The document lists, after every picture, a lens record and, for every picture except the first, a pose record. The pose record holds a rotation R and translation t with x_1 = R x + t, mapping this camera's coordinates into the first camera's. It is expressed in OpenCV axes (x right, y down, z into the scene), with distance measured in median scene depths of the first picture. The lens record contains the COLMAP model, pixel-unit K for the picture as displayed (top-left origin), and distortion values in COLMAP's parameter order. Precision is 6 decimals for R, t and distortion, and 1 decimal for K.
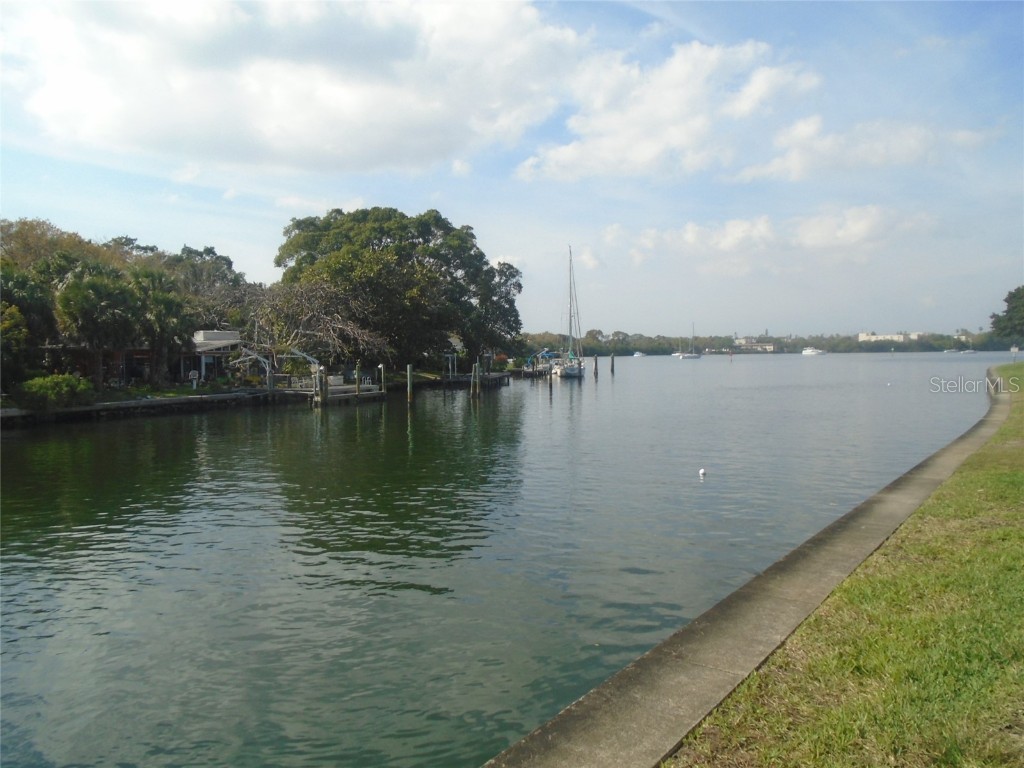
lens RADIAL K [[792.1, 0, 513.1], [0, 792.1, 378.7], [0, 0, 1]] dist [-0.030694, 0.017602]
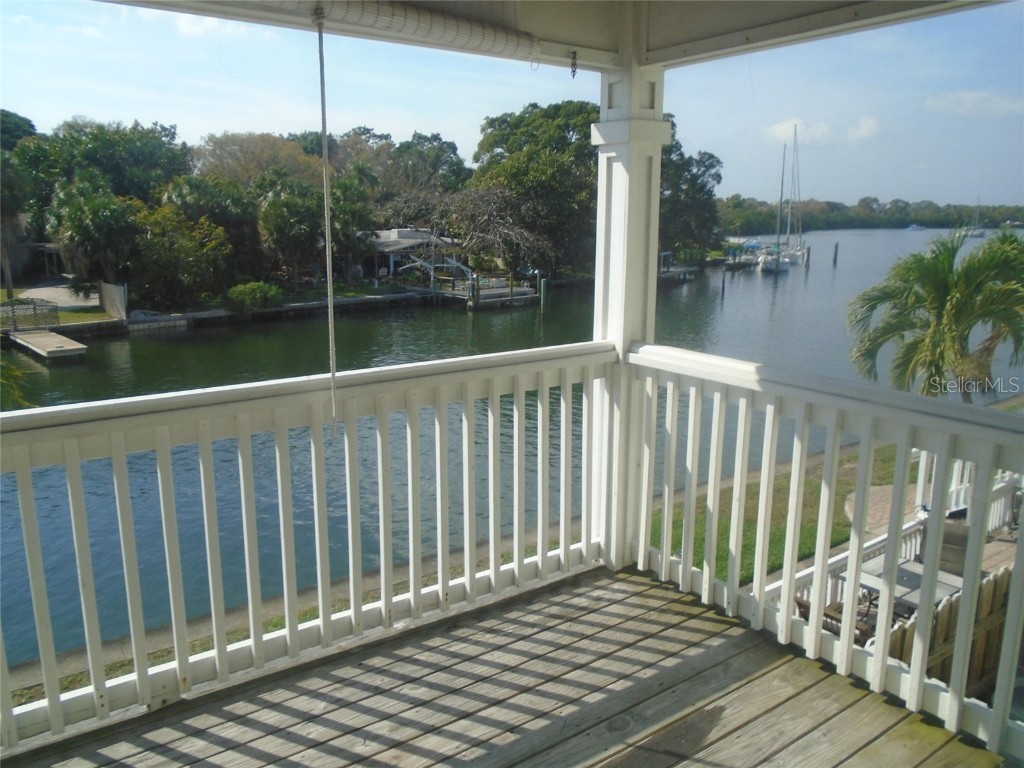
lens RADIAL K [[792.1, 0, 513.8], [0, 792.1, 384.6], [0, 0, 1]] dist [-0.030694, 0.017602]
pose [[0.941989, 0.089528, -0.323482, 0.148876], [-0.027439, 0.981085, 0.191625, -0.063297], [0.334519, -0.171632, 0.926628, -0.034000]]
